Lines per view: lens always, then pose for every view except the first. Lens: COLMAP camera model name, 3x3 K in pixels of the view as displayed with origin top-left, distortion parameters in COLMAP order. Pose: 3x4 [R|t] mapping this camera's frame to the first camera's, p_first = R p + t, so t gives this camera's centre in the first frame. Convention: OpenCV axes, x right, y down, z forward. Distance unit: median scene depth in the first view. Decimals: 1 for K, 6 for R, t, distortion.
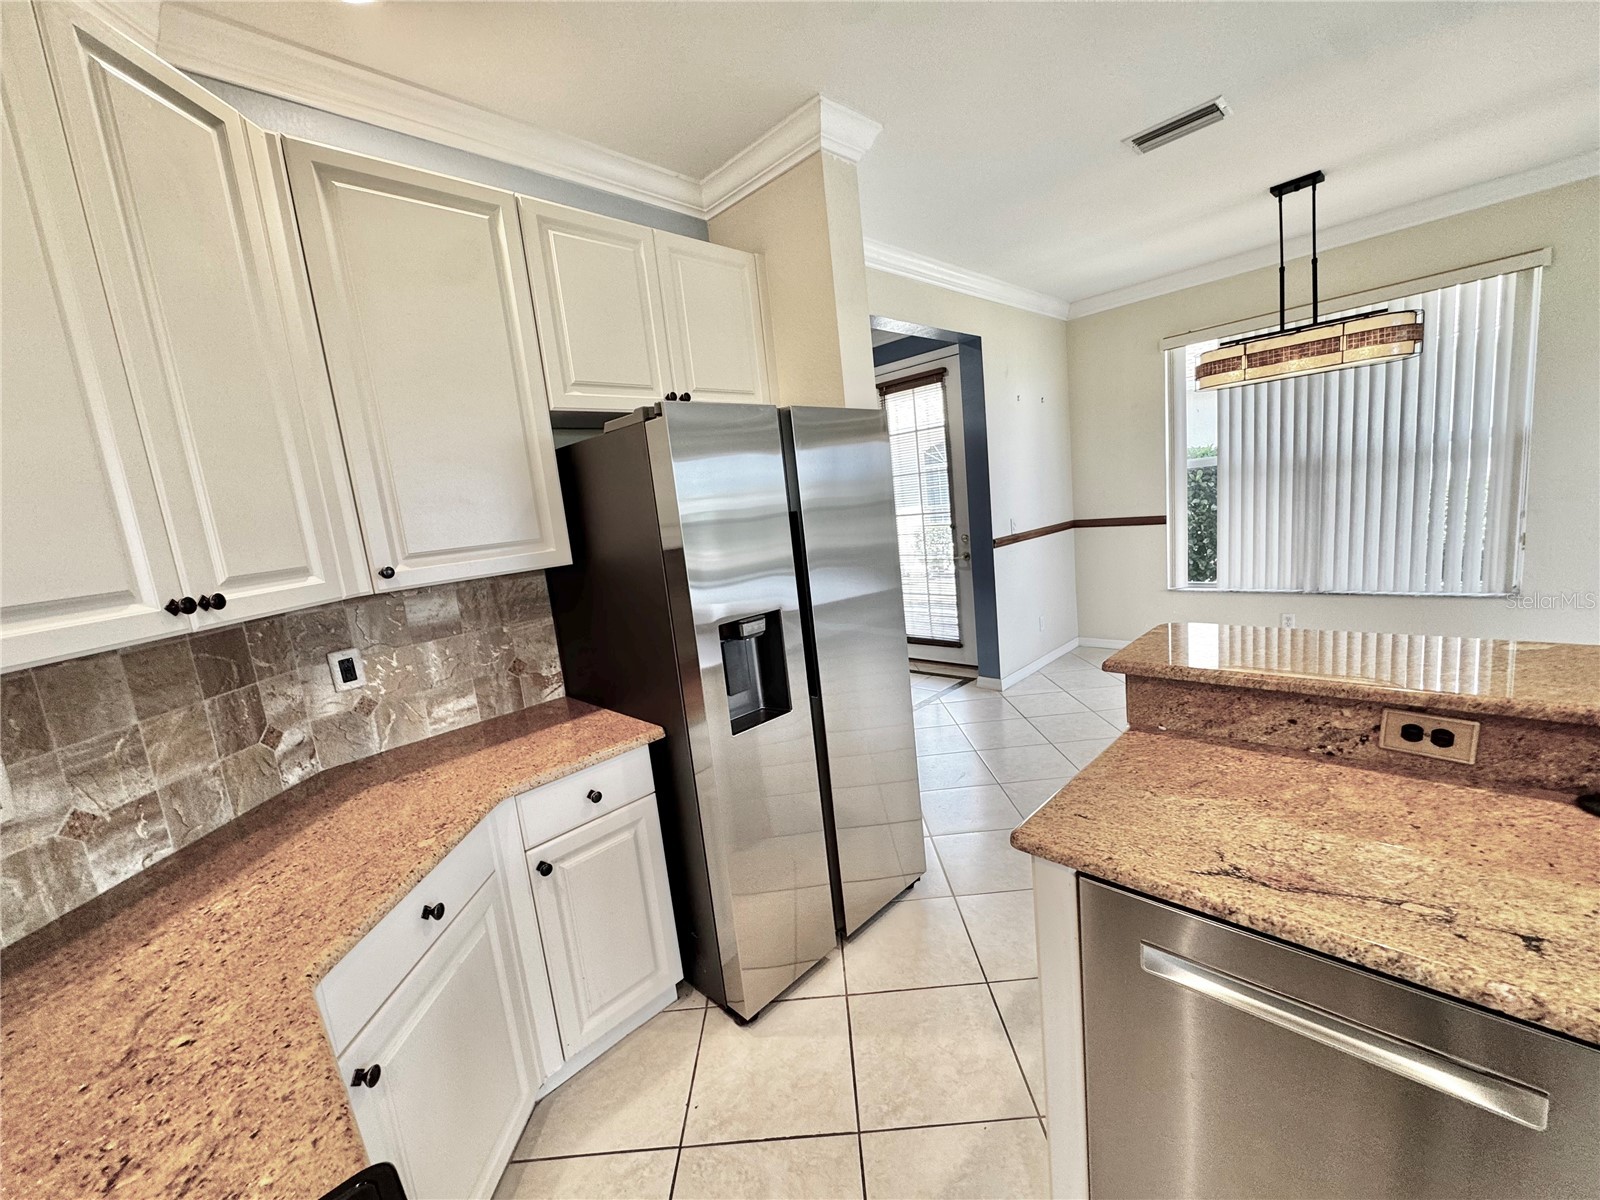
lens RADIAL K [[638.6, 0, 800.0], [0, 638.6, 600.0], [0, 0, 1]] dist [-0.000981, 0.000177]
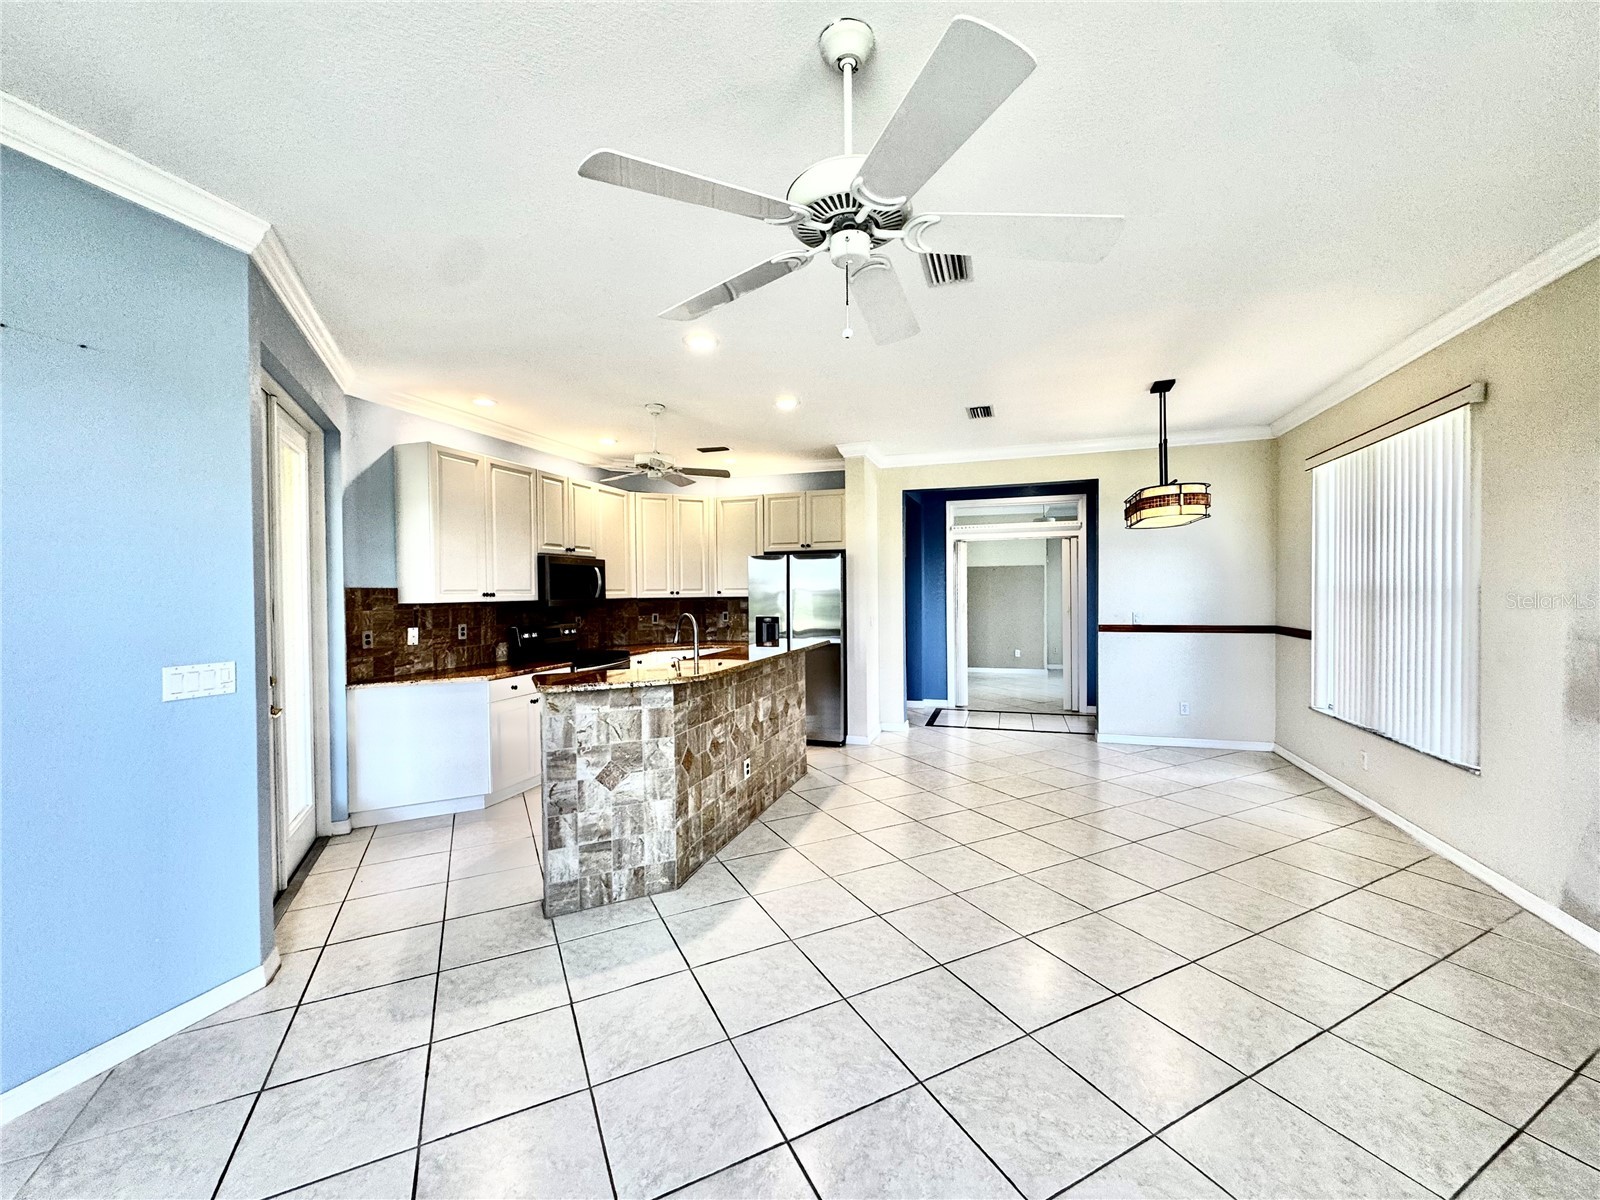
lens RADIAL K [[638.6, 0, 800.0], [0, 638.6, 600.0], [0, 0, 1]] dist [-0.000981, 0.000177]
pose [[0.451176, 0.112257, -0.885346, 2.576392], [-0.173664, 0.984136, 0.036283, -0.184656], [0.875375, 0.137382, 0.463514, -0.367977]]
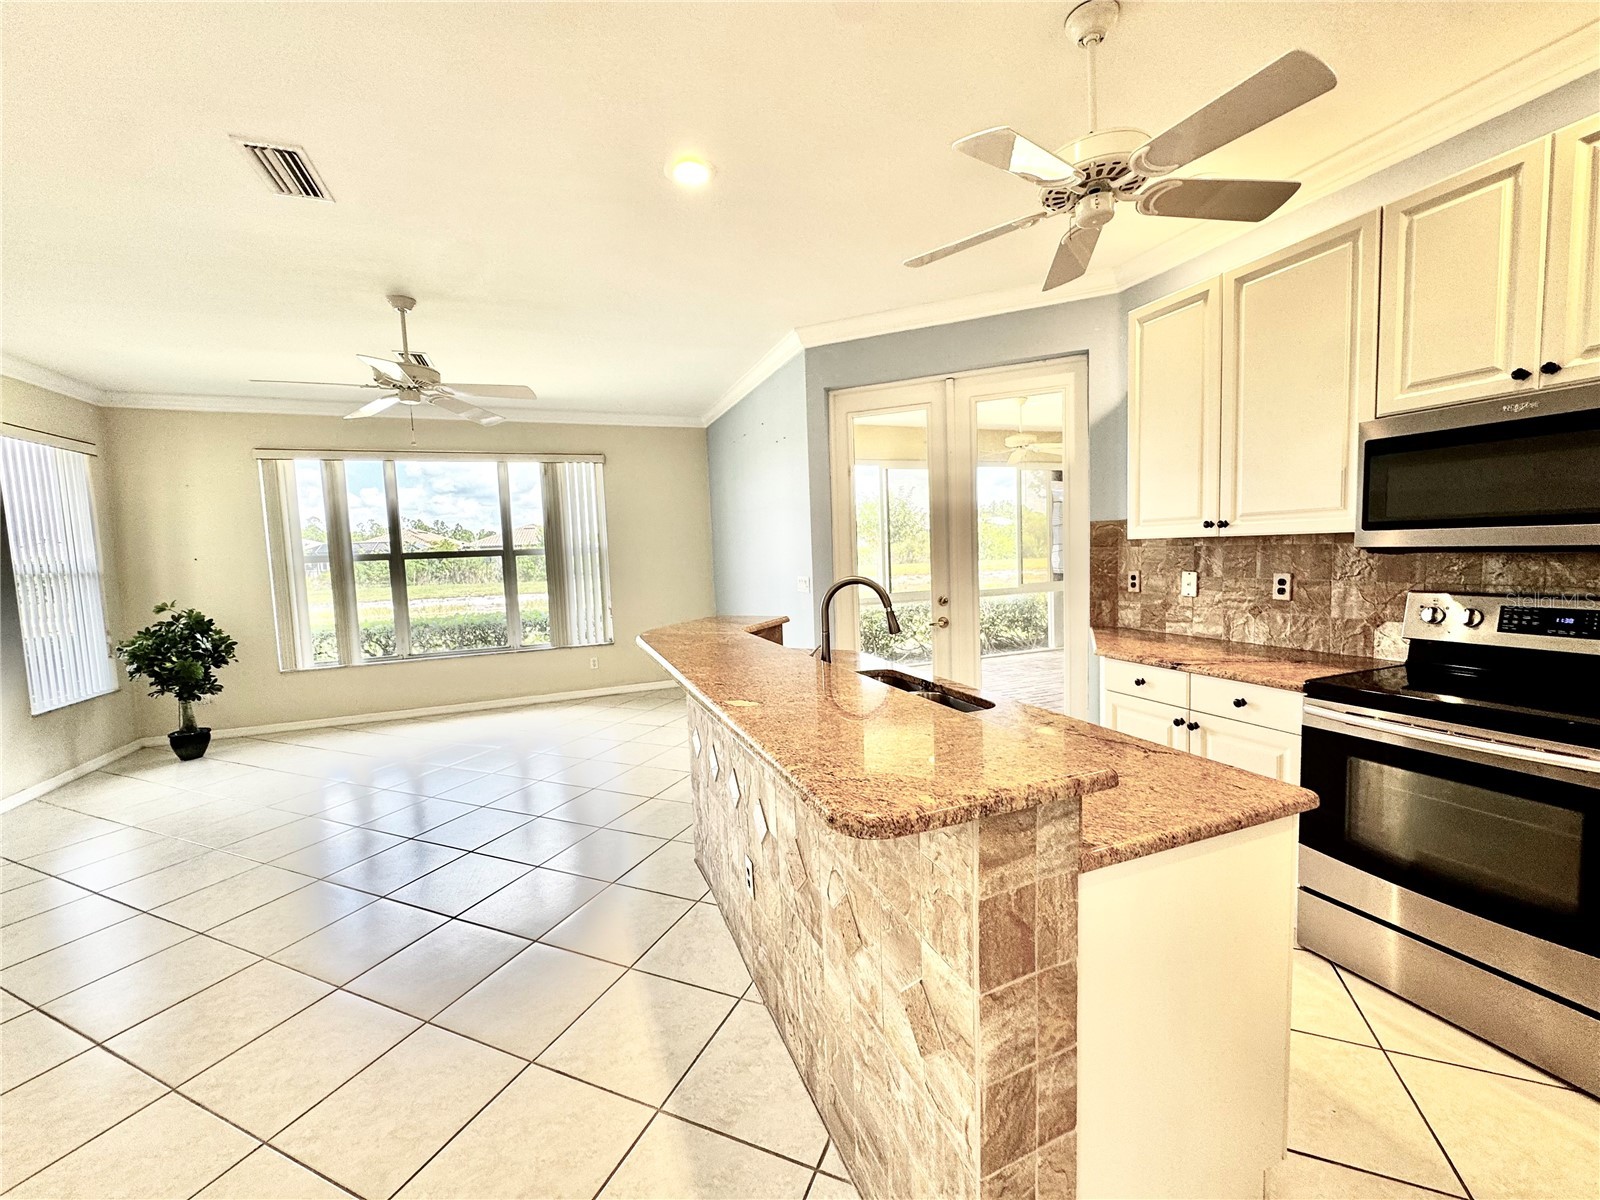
lens RADIAL K [[638.6, 0, 800.0], [0, 638.6, 600.0], [0, 0, 1]] dist [-0.000981, 0.000177]
pose [[-0.908798, 0.107118, 0.403253, 0.361572], [0.193497, 0.964470, 0.179879, -0.178254], [-0.369657, 0.241502, -0.897235, 1.209077]]
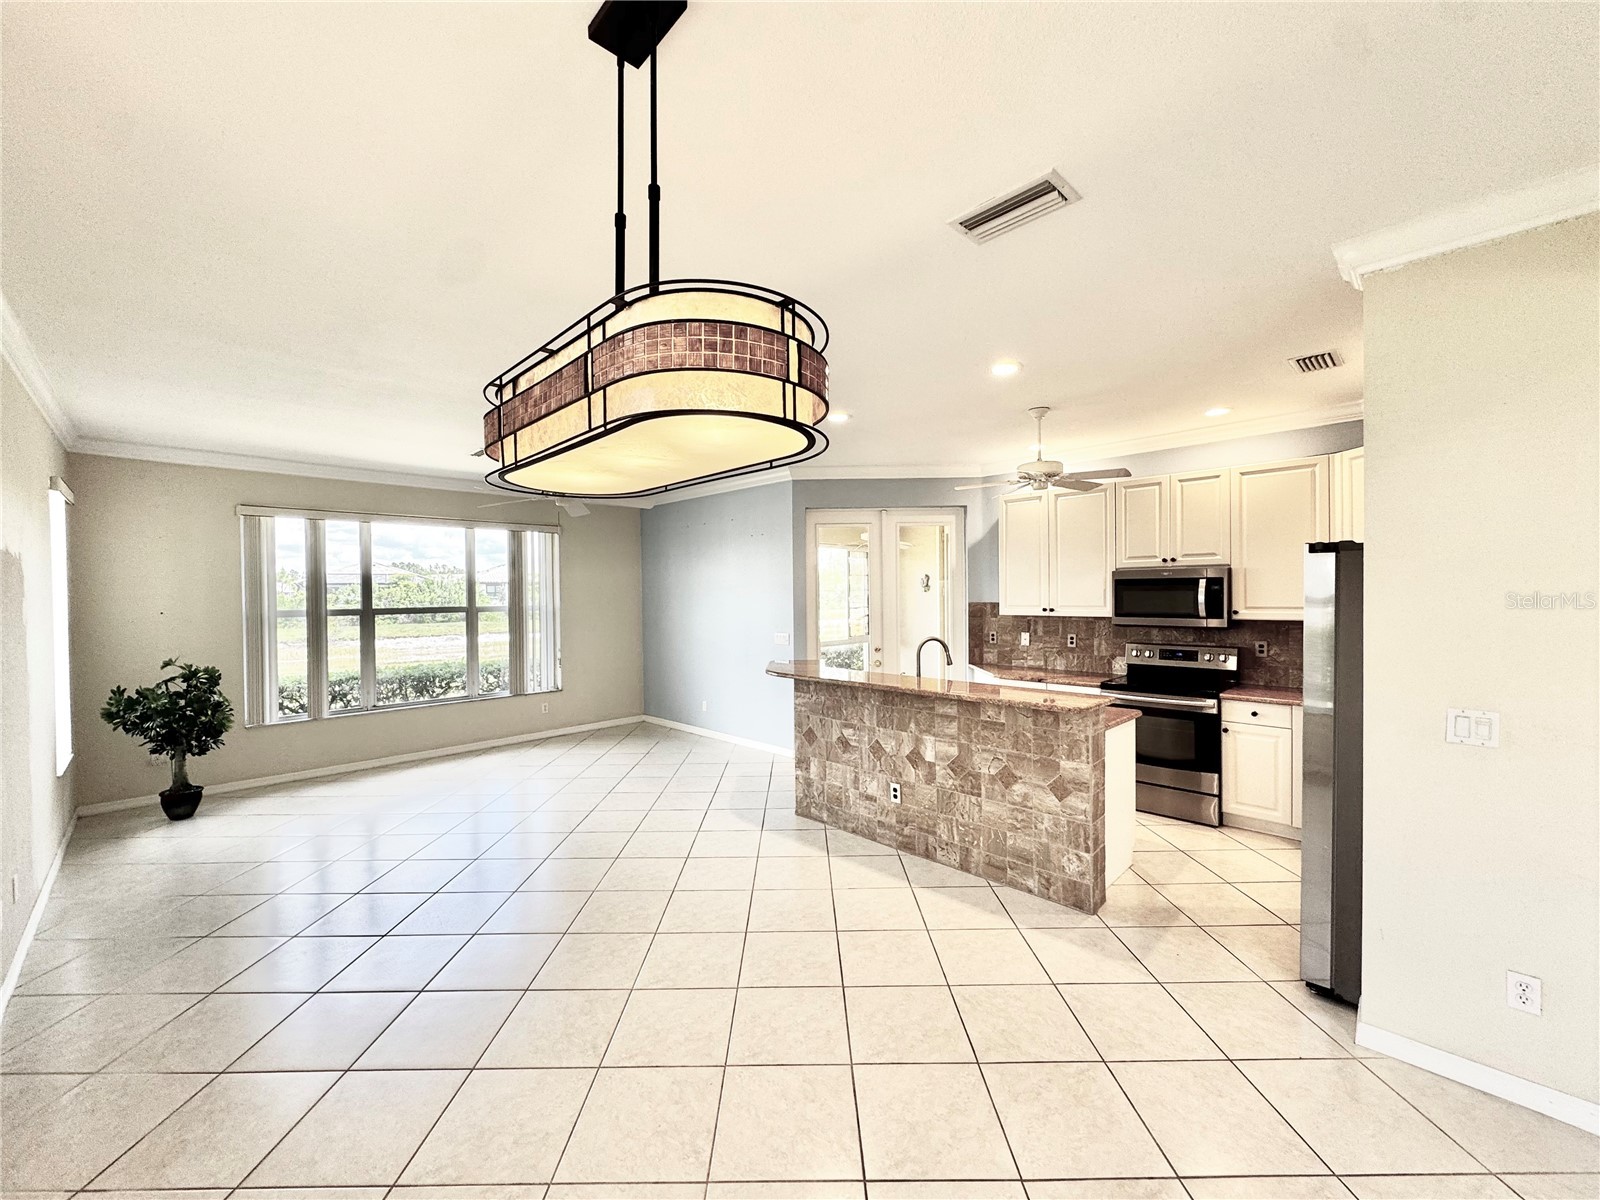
lens RADIAL K [[638.6, 0, 800.0], [0, 638.6, 600.0], [0, 0, 1]] dist [-0.000981, 0.000177]
pose [[-0.993165, 0.116714, -0.001031, 1.103920], [0.114886, 0.979096, 0.167843, -0.523896], [0.020599, 0.166577, -0.985813, 2.244701]]
